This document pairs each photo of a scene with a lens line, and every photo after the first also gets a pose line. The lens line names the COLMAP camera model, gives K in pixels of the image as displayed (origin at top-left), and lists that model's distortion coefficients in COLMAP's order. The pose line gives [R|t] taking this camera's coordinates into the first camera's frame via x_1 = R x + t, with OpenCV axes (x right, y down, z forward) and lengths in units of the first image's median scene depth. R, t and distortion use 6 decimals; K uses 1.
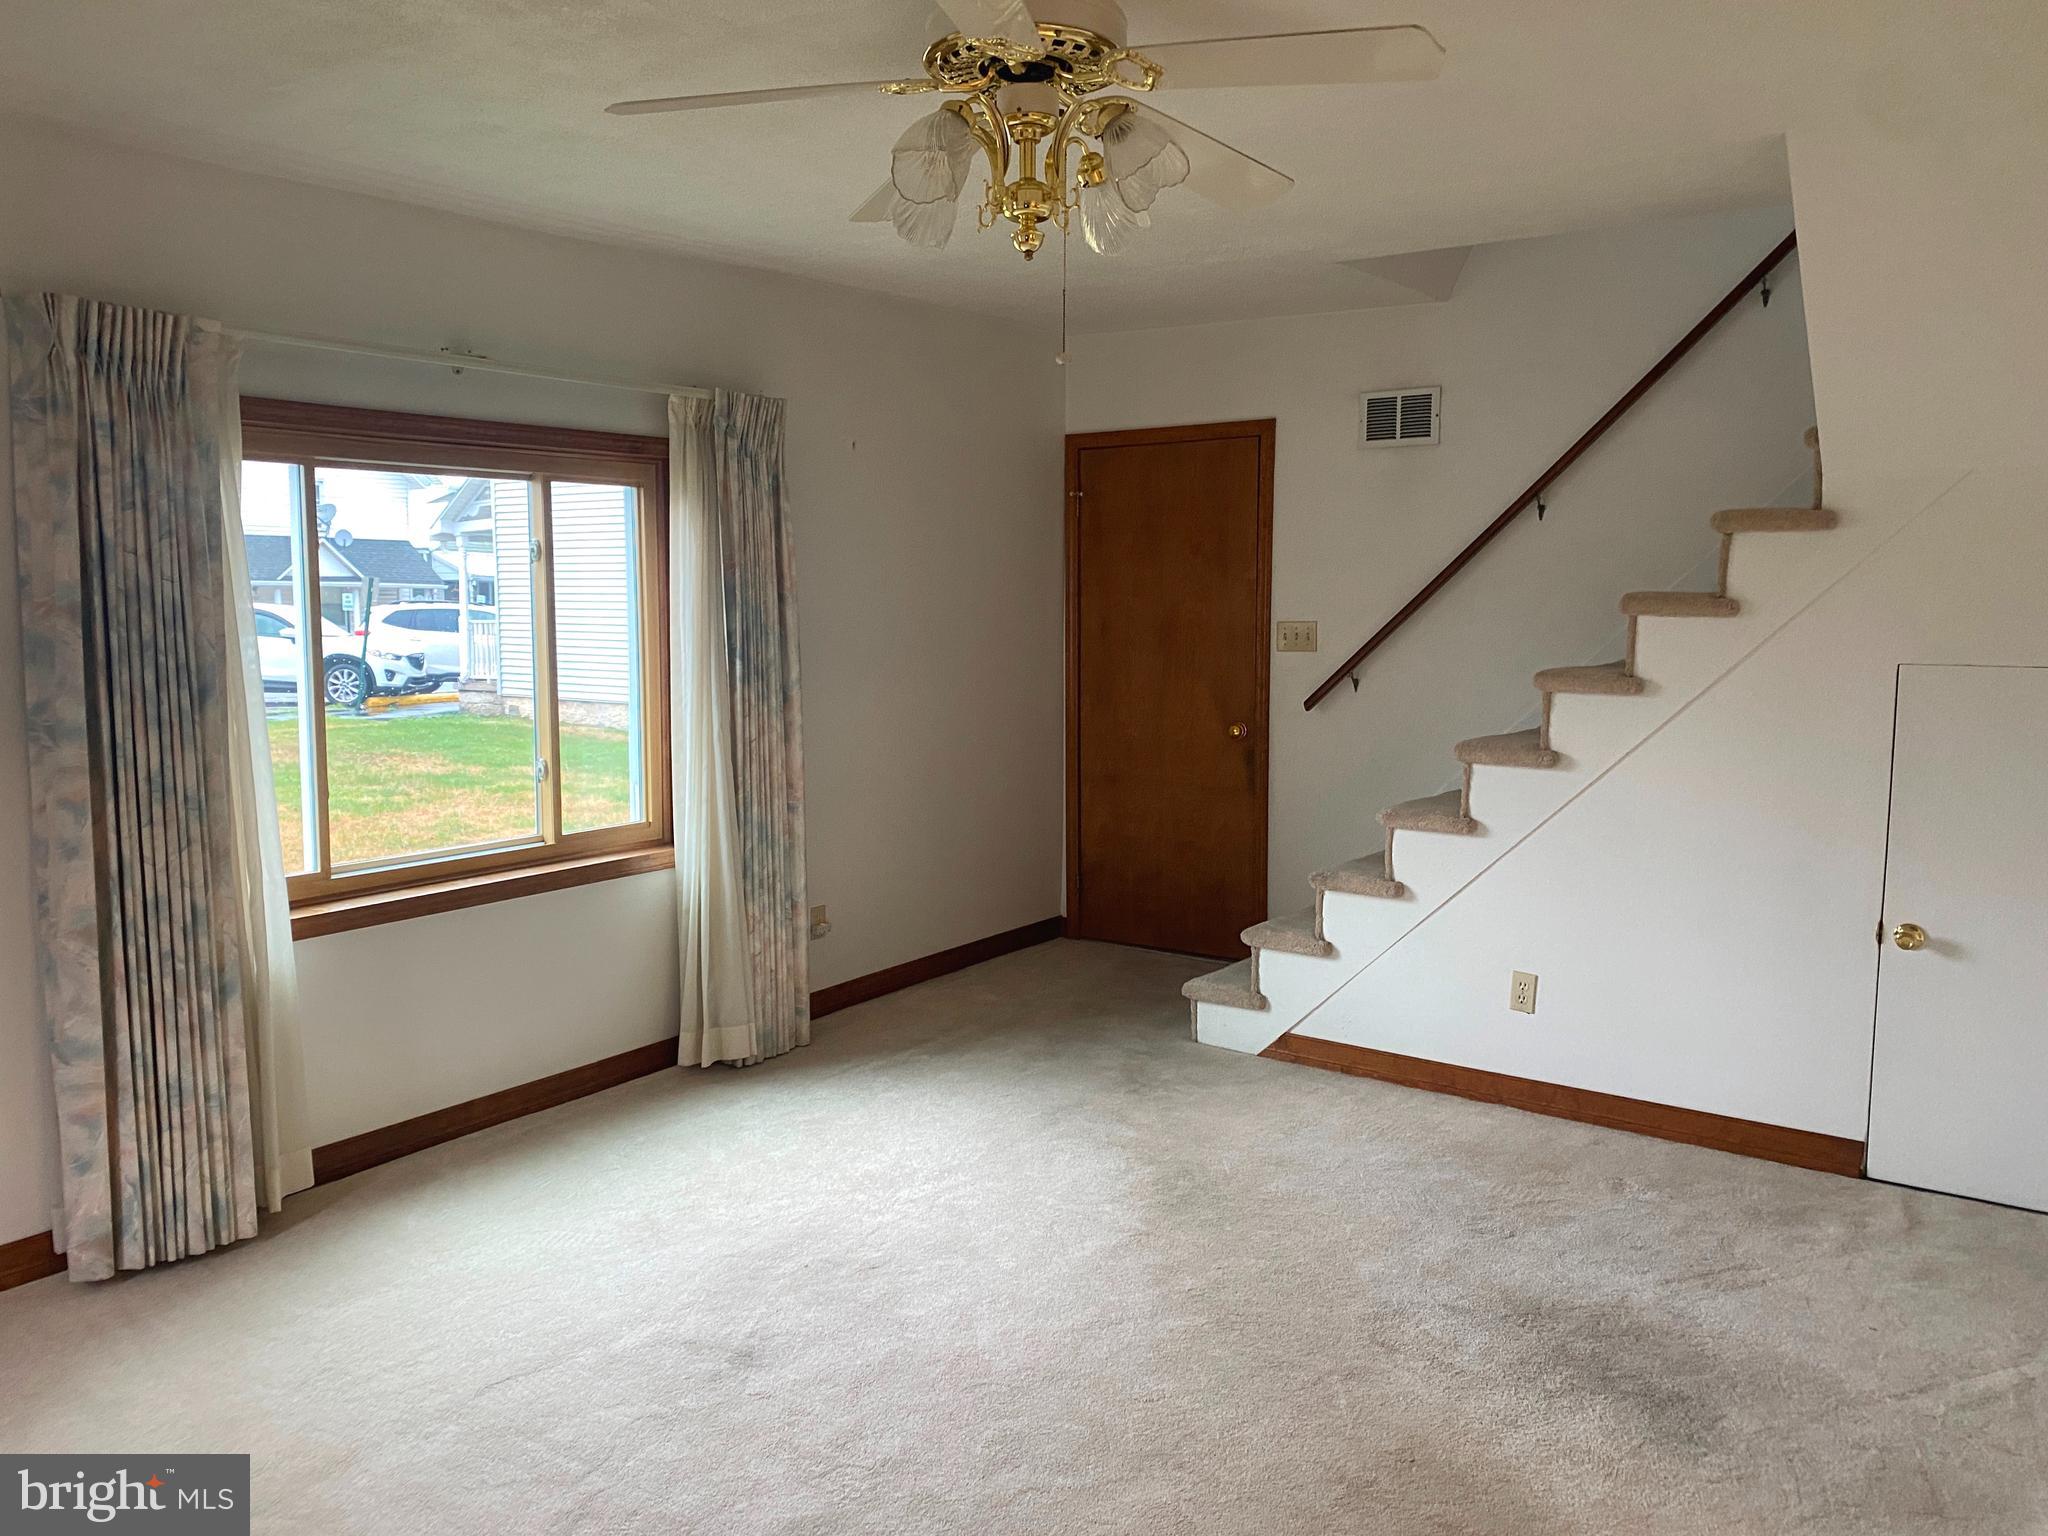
lens RADIAL K [[1560.0, 0, 1005.1], [0, 1560.0, 762.3], [0, 0, 1]] dist [0.055662, -0.062738]
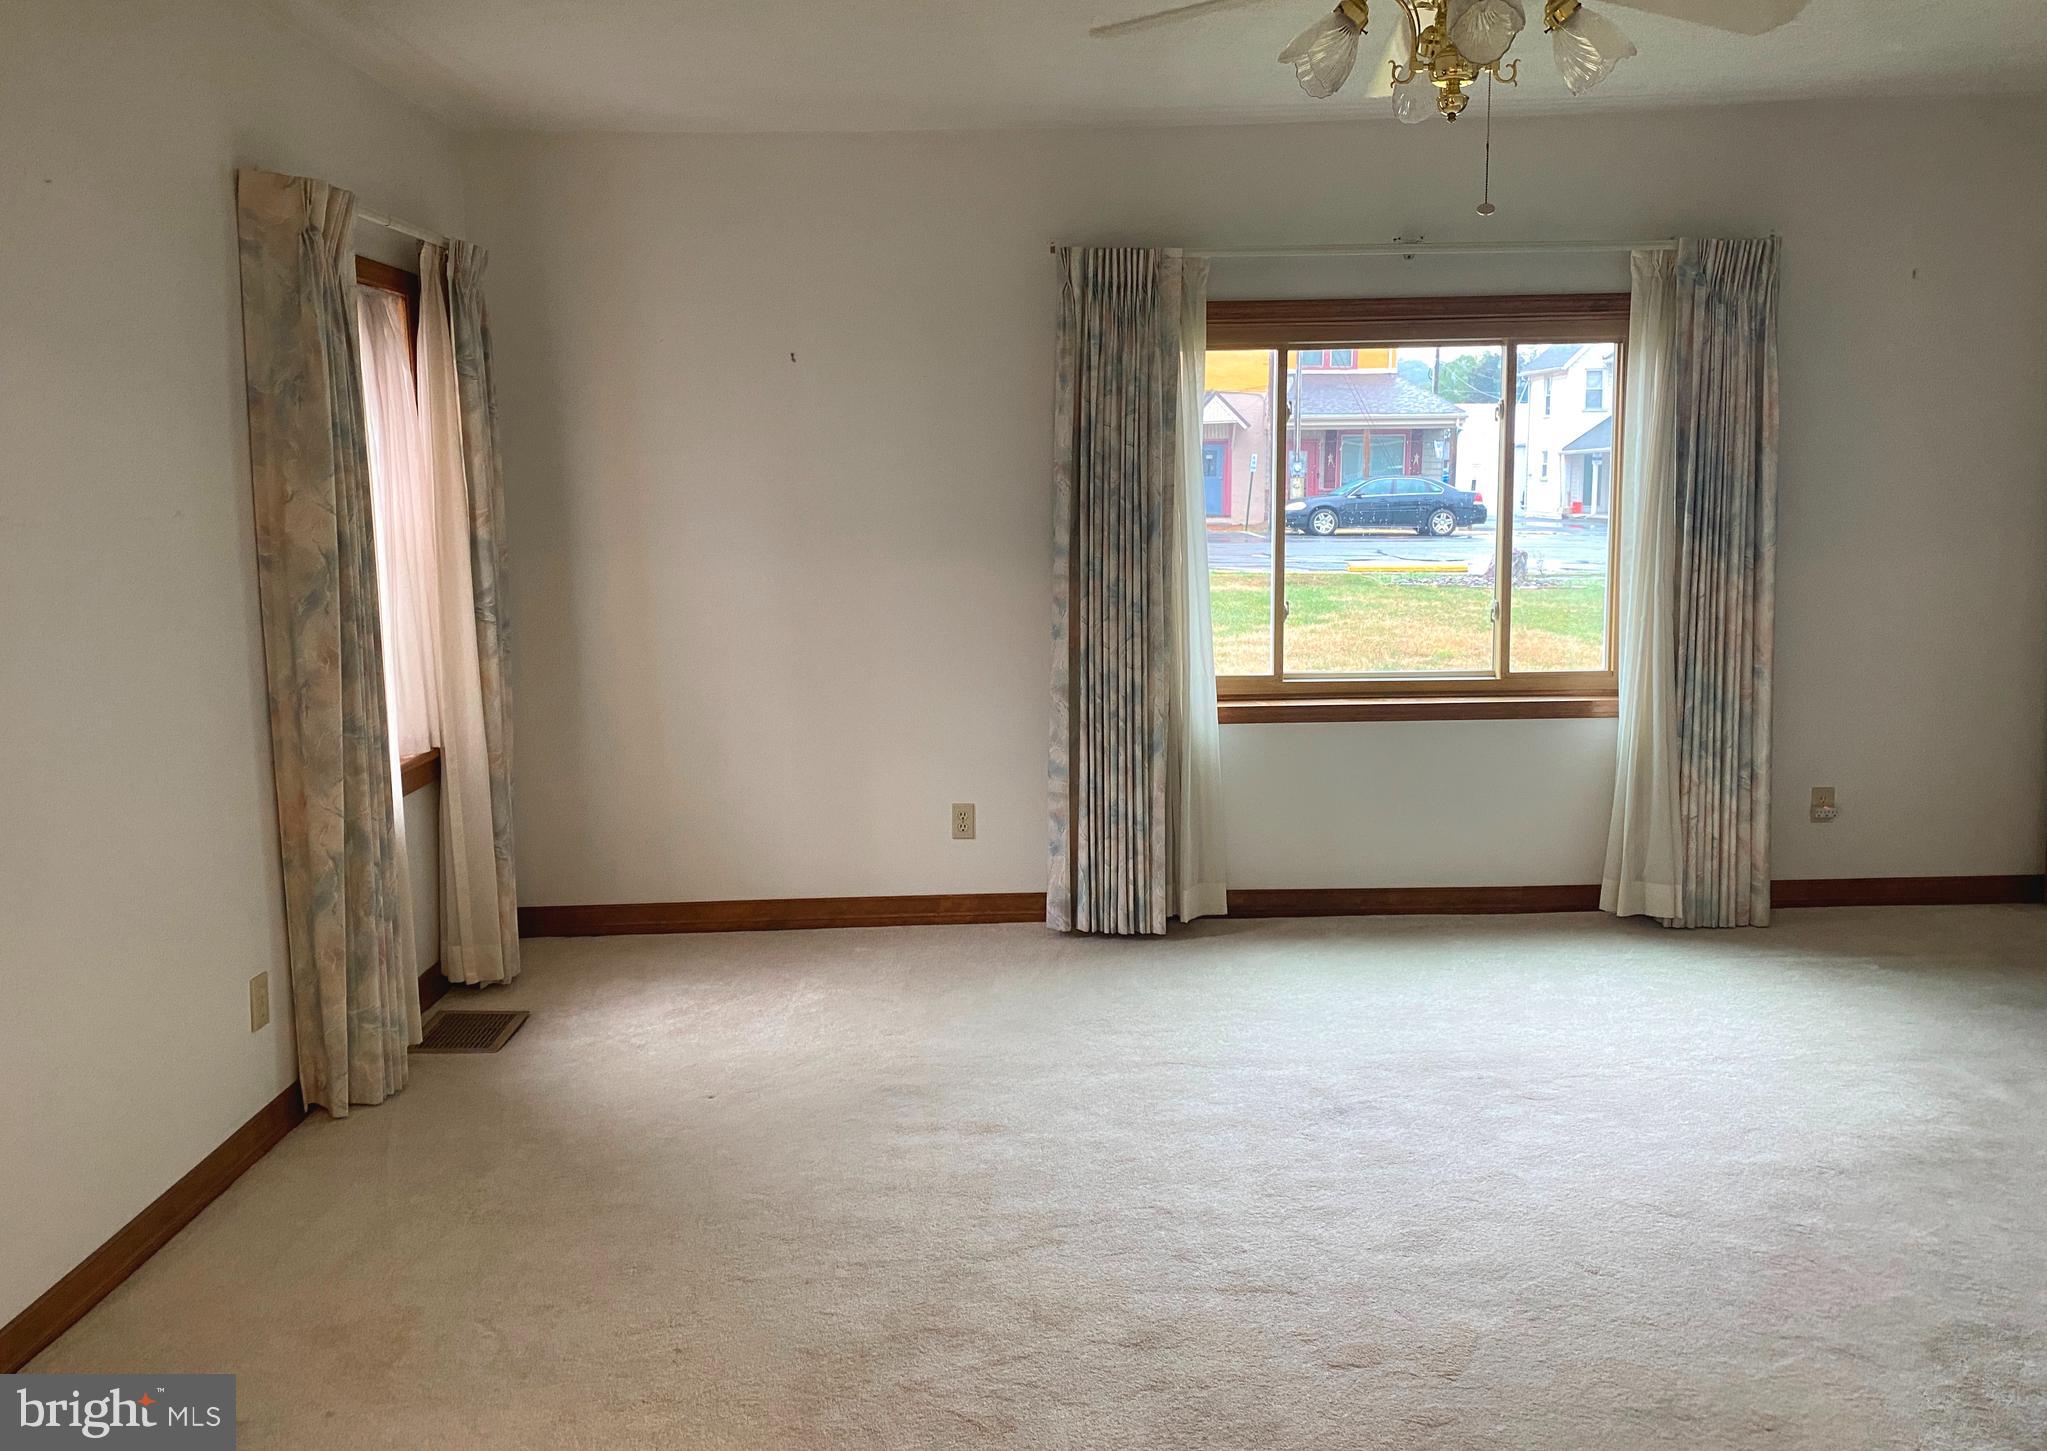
lens RADIAL K [[1630.2, 0, 1024.5], [0, 1630.2, 667.4], [0, 0, 1]] dist [0.004175, -0.004193]
pose [[0.576842, 0.095228, -0.811286, 0.569080], [-0.074643, 0.995171, 0.063740, -0.004820], [0.813438, 0.023789, 0.581165, 0.094716]]
